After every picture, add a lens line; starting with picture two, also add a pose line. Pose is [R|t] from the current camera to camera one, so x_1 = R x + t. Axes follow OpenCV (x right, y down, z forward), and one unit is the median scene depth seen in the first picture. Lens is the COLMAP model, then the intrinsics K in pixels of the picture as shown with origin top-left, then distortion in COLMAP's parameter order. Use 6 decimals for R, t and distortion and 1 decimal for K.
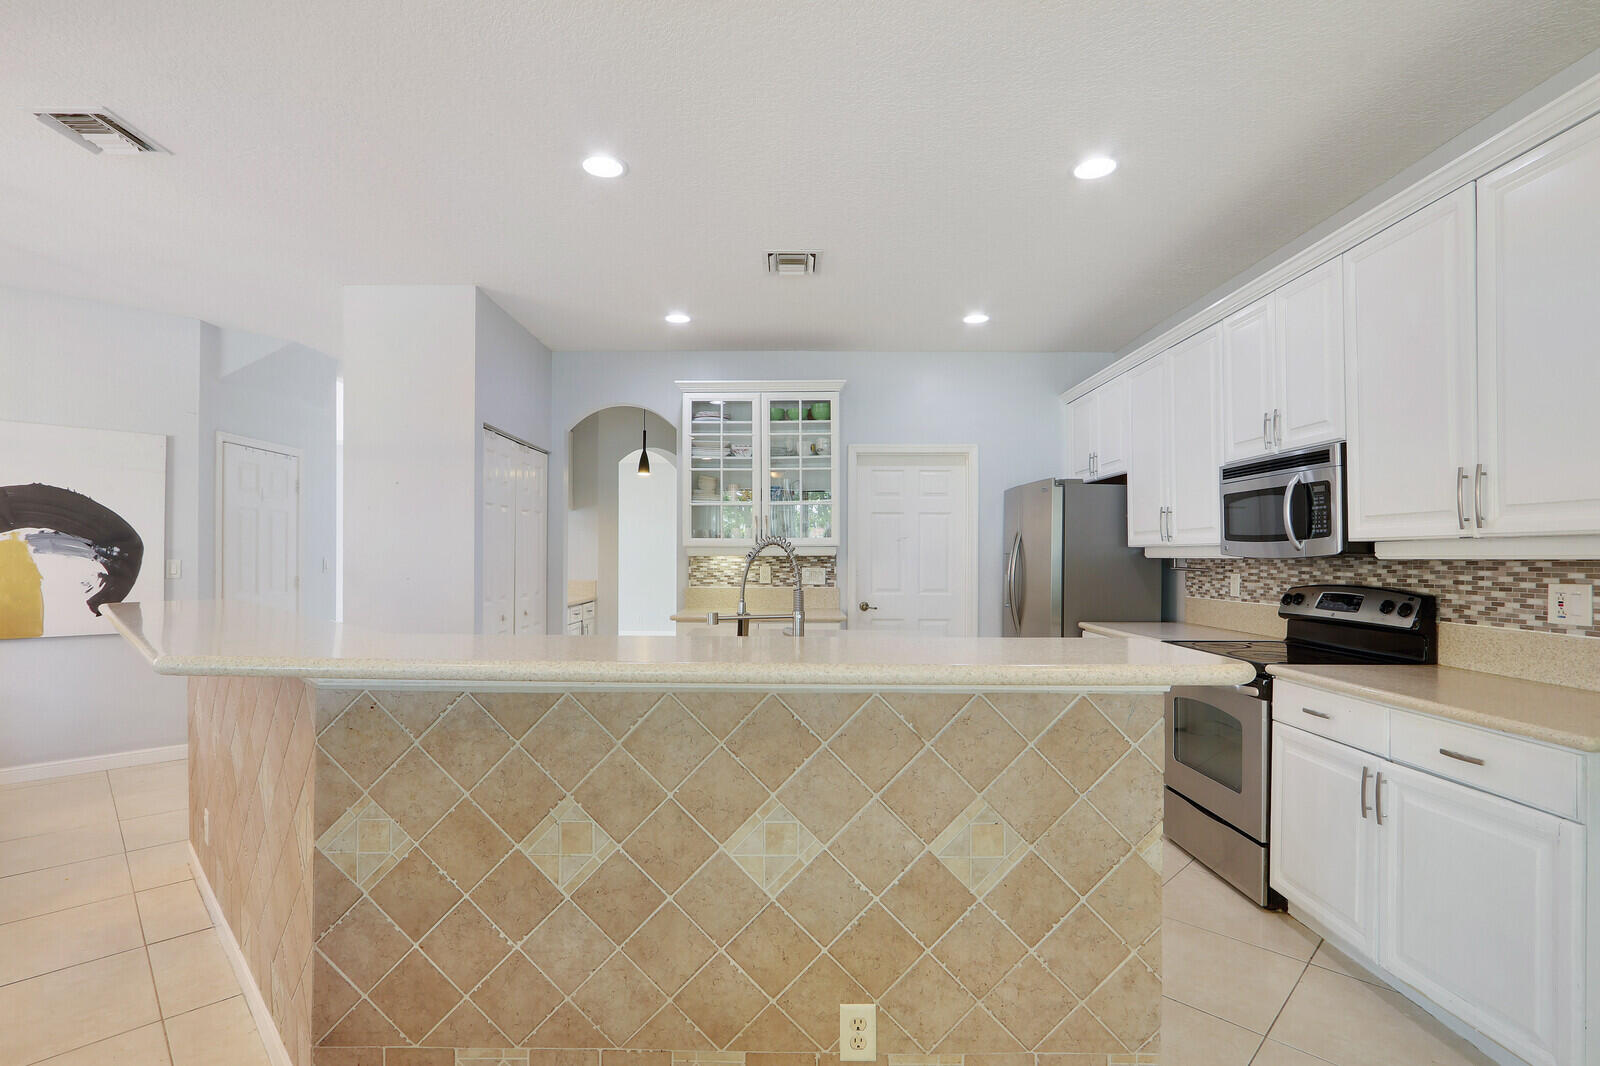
lens RADIAL K [[746.4, 0, 786.5], [0, 746.4, 564.0], [0, 0, 1]] dist [-0.014052, 0.000406]
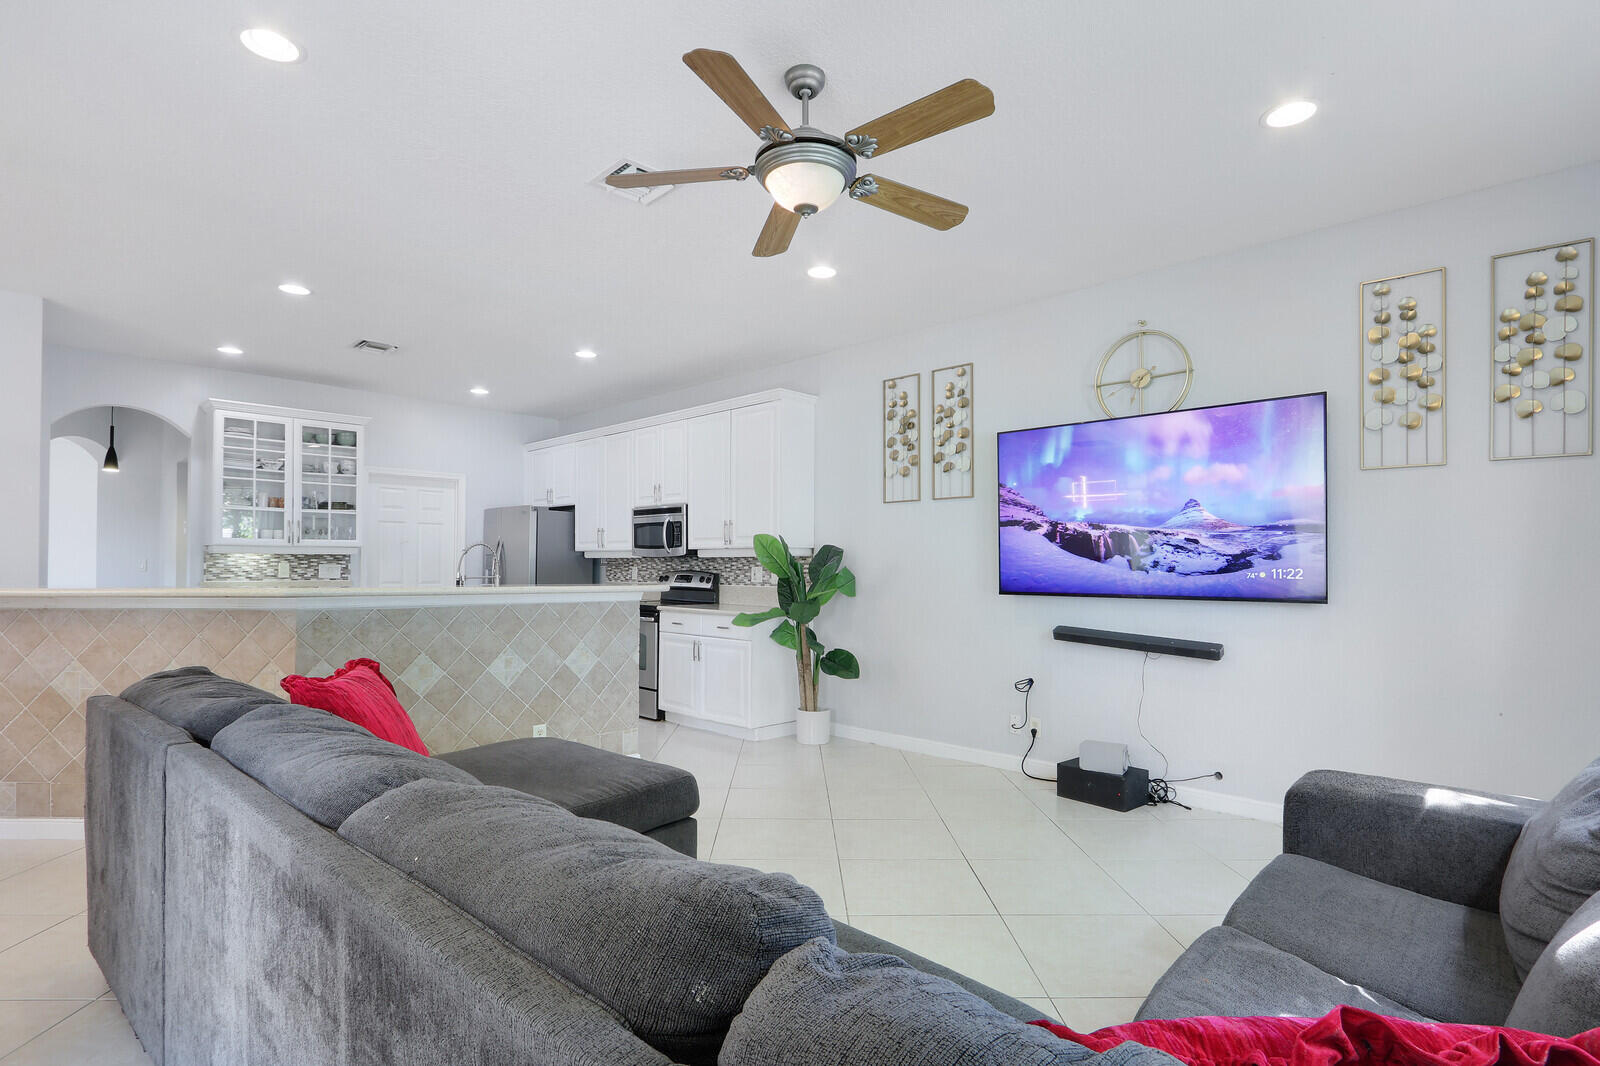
lens RADIAL K [[782.1, 0, 793.3], [0, 782.1, 547.0], [0, 0, 1]] dist [-0.031097, 0.001828]
pose [[0.700170, 0.019417, 0.713712, -0.595259], [0.002322, 0.999563, -0.029471, 0.027795], [-0.713973, 0.022292, 0.699819, -0.743087]]
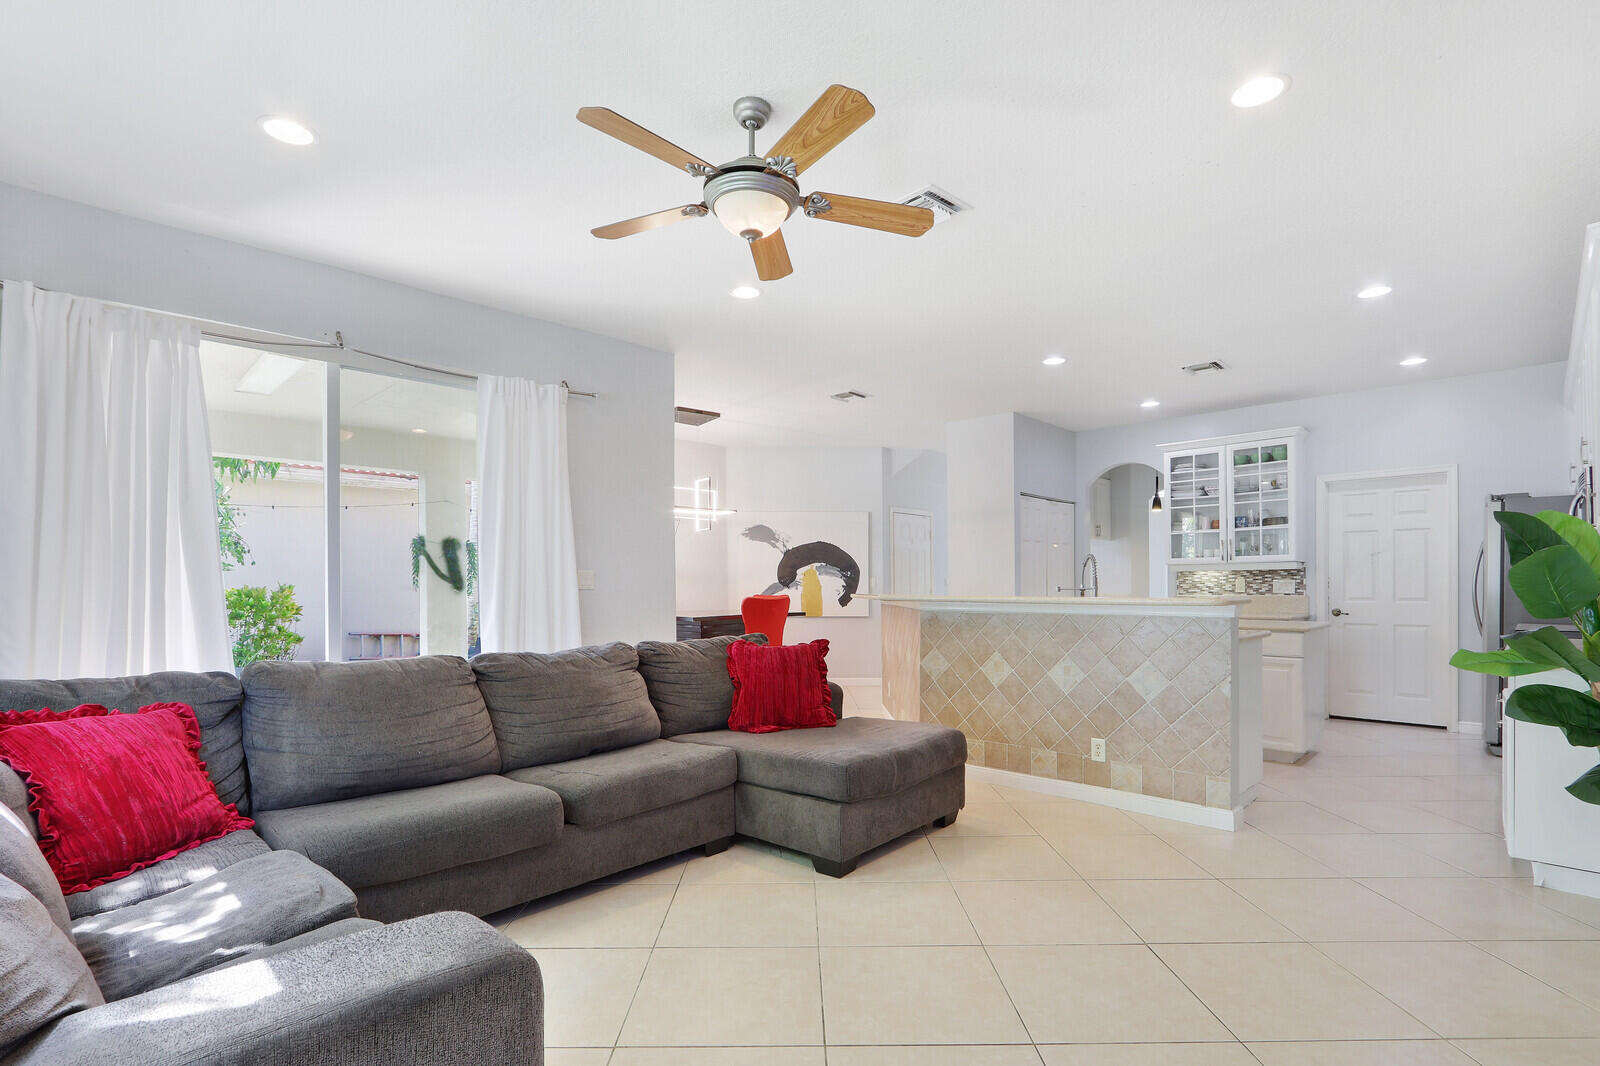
lens RADIAL K [[746.4, 0, 810.2], [0, 746.4, 578.7], [0, 0, 1]] dist [-0.014052, 0.000406]
pose [[0.725873, -0.012992, -0.687706, 0.549732], [0.000325, 0.999828, -0.018546, 0.045878], [0.687829, 0.013238, 0.725752, -0.737204]]
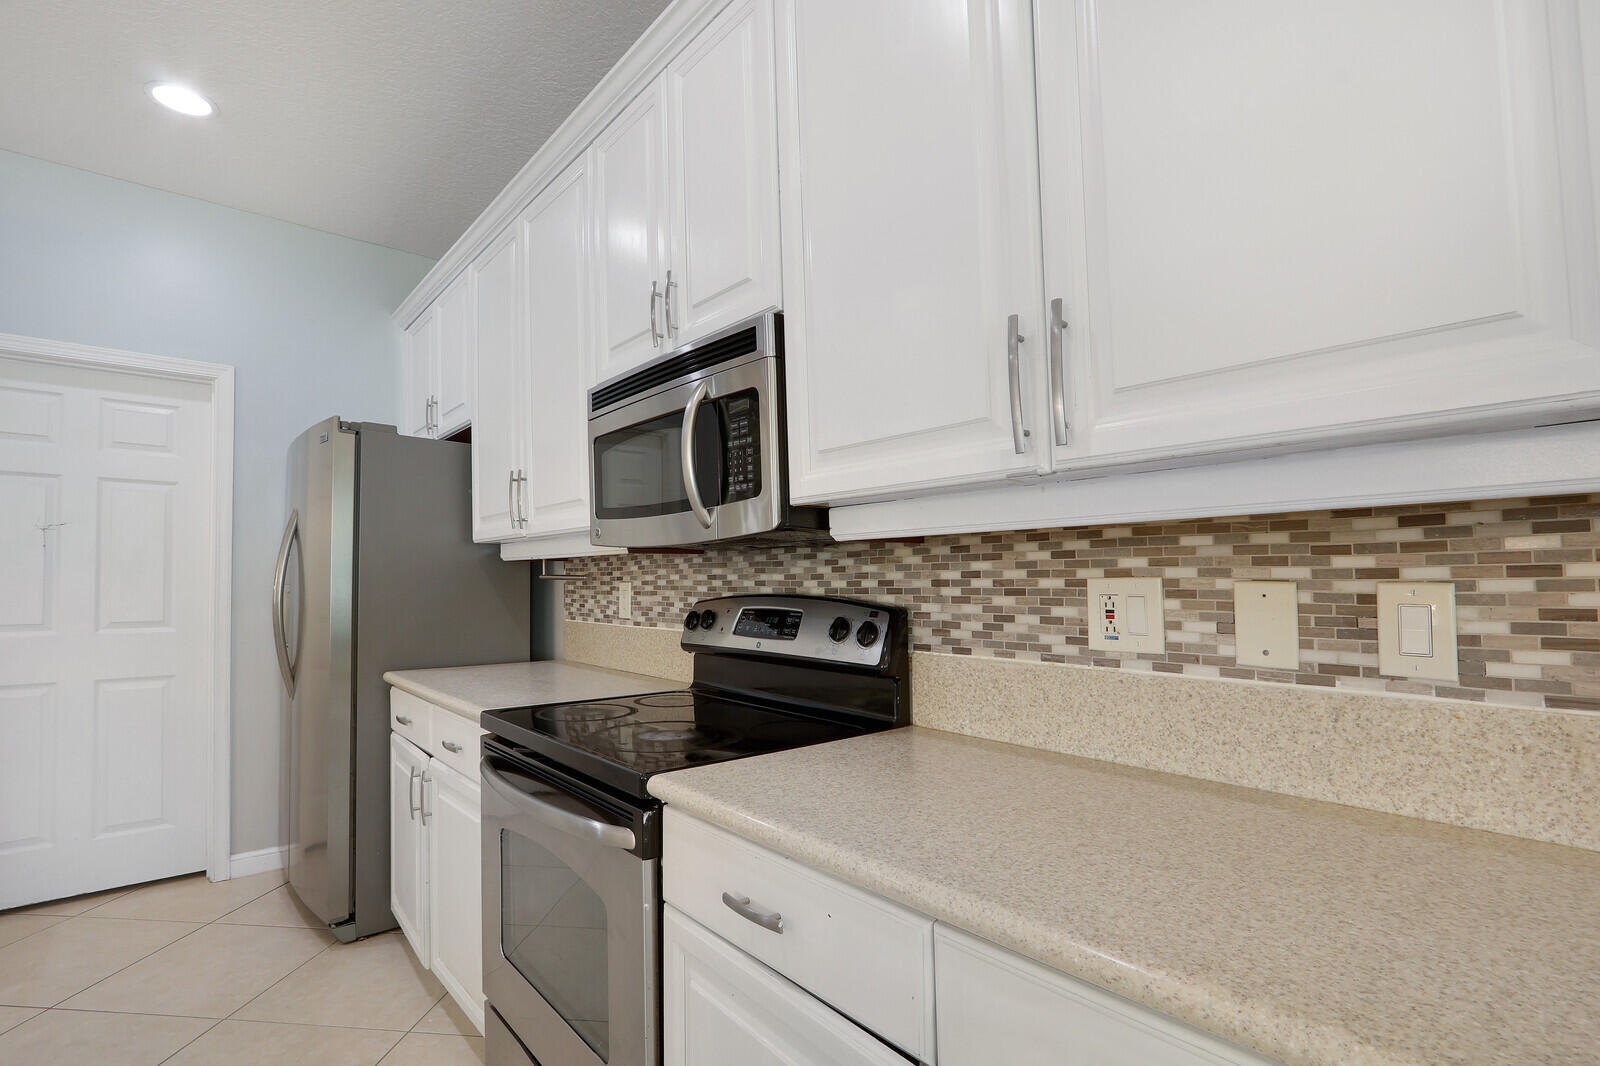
lens RADIAL K [[746.4, 0, 797.8], [0, 746.4, 575.9], [0, 0, 1]] dist [-0.014052, 0.000406]
pose [[0.746281, -0.000987, 0.665631, 0.359718], [0.011262, 0.999874, -0.011144, 0.020463], [-0.665536, 0.015813, 0.746198, 0.524548]]
